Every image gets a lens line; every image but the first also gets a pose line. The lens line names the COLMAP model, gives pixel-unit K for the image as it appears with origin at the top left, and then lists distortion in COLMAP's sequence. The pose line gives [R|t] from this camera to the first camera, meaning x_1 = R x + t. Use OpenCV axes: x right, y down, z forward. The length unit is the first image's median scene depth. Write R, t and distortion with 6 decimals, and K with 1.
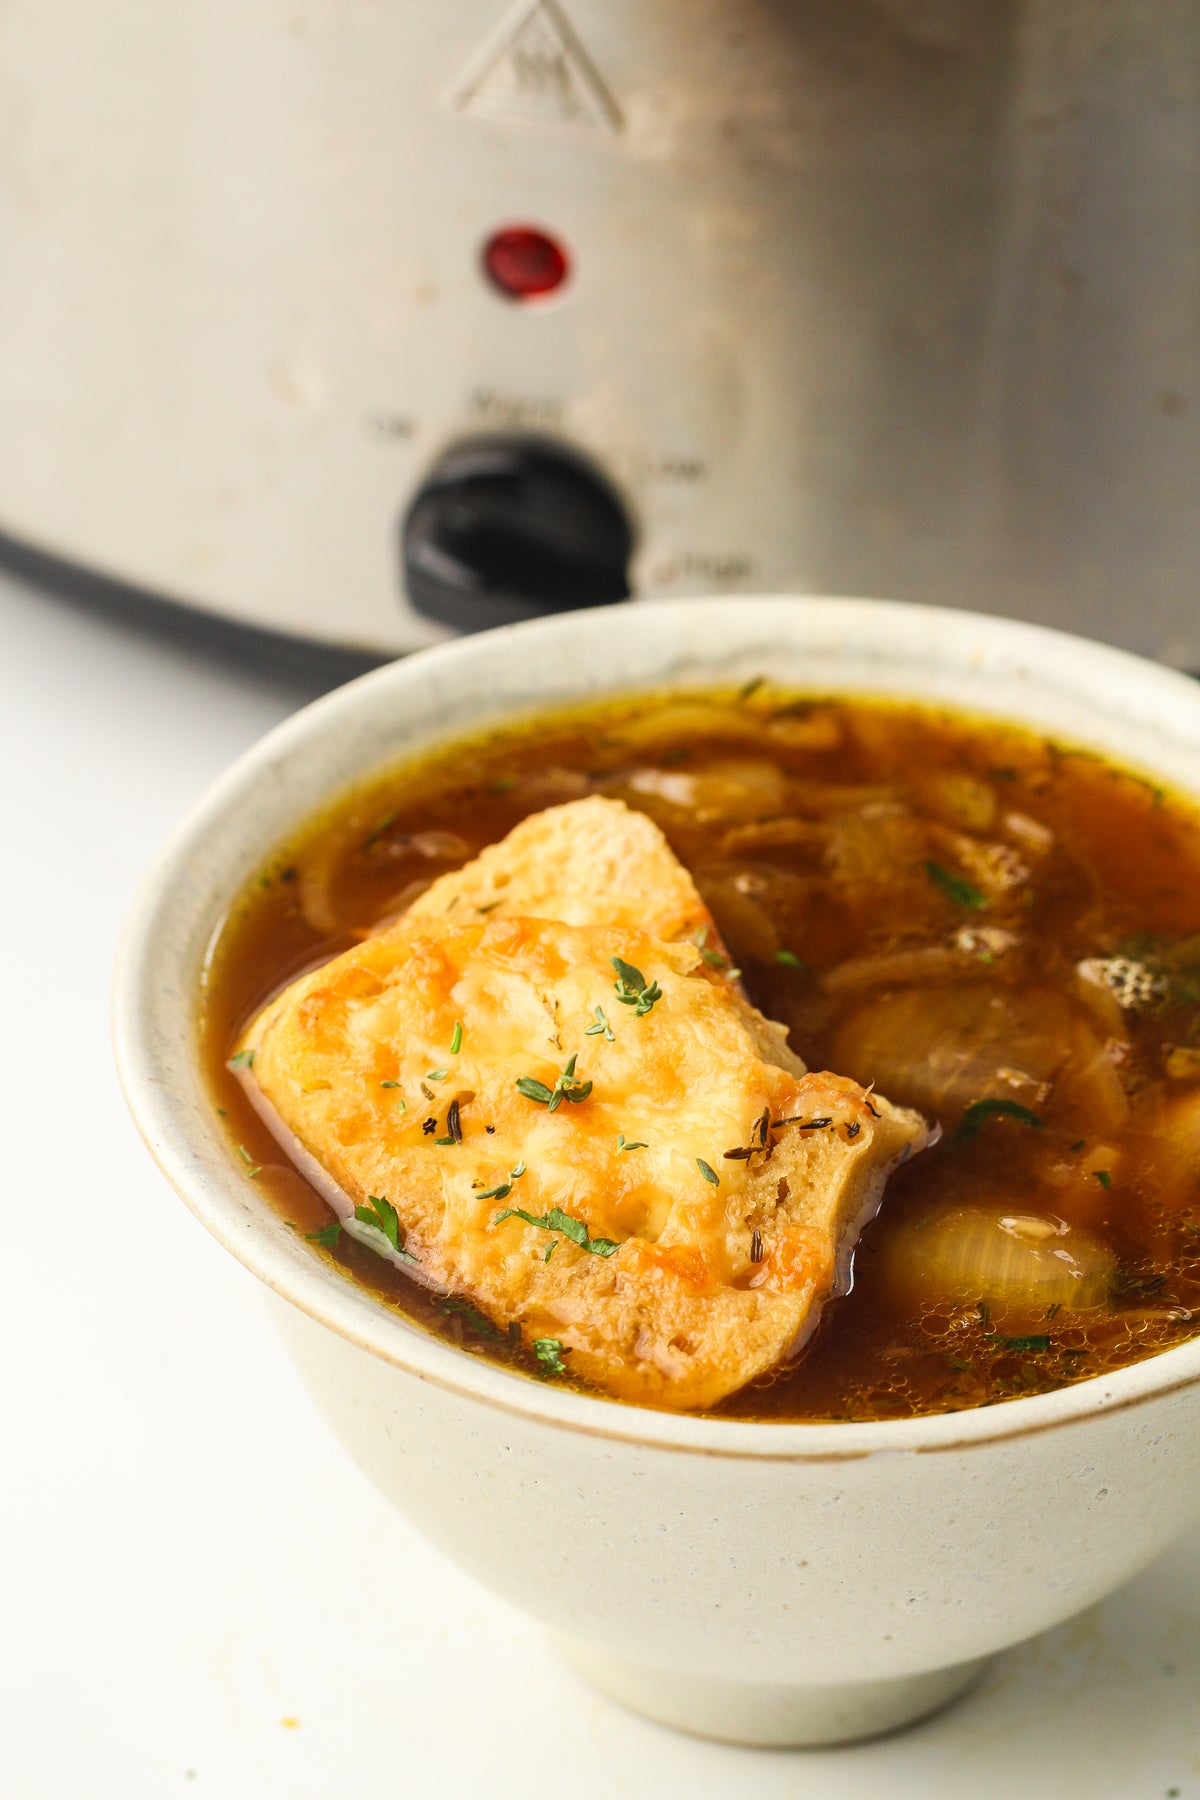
lens RADIAL K [[10323.7, 0, 600.0], [0, 10323.7, 900.0], [0, 0, 1]] dist [-0.018672, -1.518770]
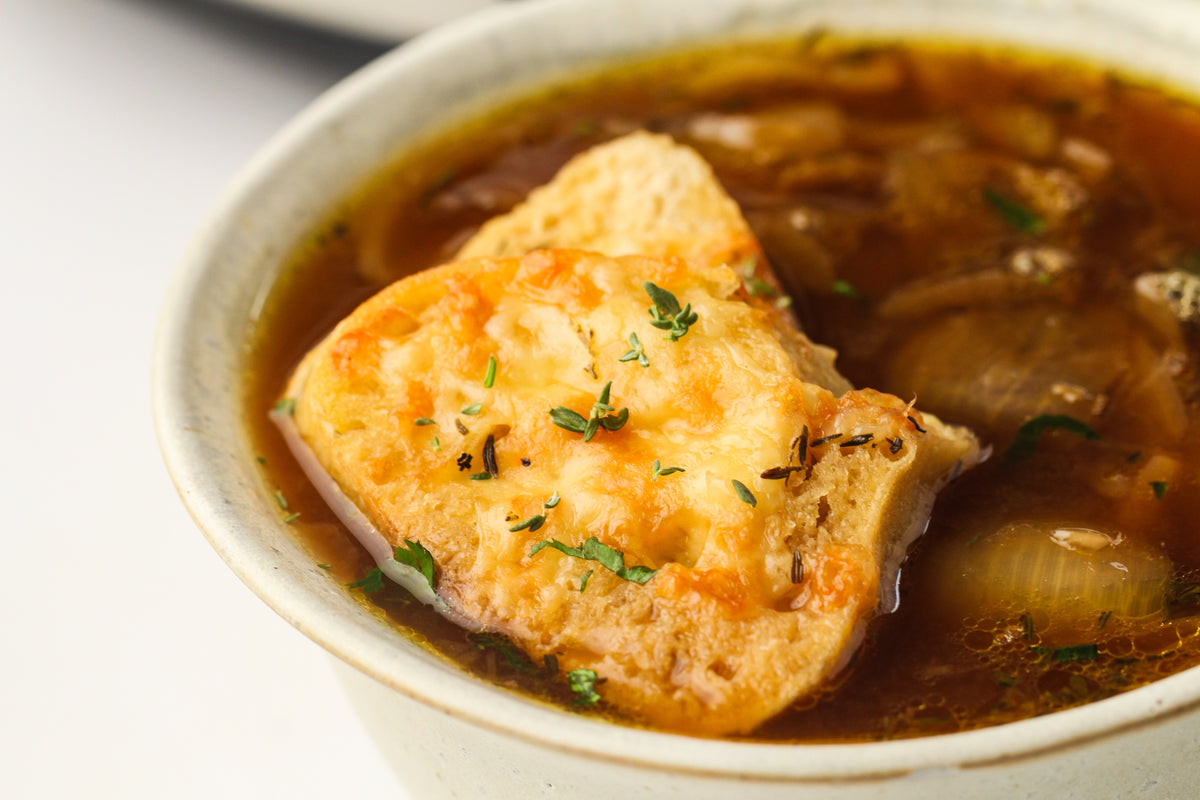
lens RADIAL K [[6882.5, 0, 600.0], [0, 6882.5, 400.0], [0, 0, 1]] dist [-0.018672, -1.518770]
pose [[0.996486, -0.045281, -0.070469, 0.042607], [0.043860, 0.998805, -0.021581, 0.030737], [0.071362, 0.018414, 0.997281, 0.349586]]
